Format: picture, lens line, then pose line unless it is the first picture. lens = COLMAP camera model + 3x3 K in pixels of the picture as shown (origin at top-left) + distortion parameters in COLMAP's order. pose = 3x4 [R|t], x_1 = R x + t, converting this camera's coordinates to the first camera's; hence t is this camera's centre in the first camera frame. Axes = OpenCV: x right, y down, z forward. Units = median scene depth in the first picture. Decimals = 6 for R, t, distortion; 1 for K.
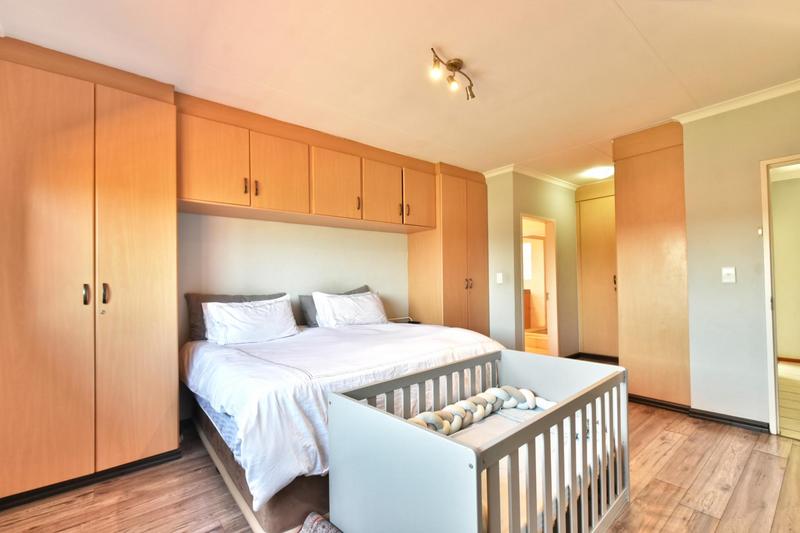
lens RADIAL K [[360.2, 0, 396.8], [0, 360.2, 271.3], [0, 0, 1]] dist [-0.003377, 0.003517]
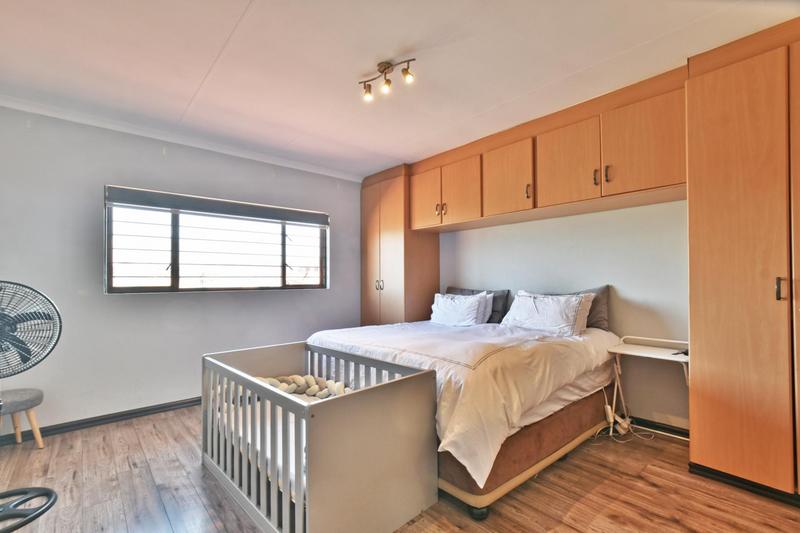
lens RADIAL K [[360.2, 0, 392.0], [0, 360.2, 273.0], [0, 0, 1]] dist [-0.003377, 0.003517]
pose [[0.021829, -0.011780, -0.999692, 1.003074], [0.035976, 0.999292, -0.010989, 0.011808], [0.999114, -0.035725, 0.022237, 0.843098]]
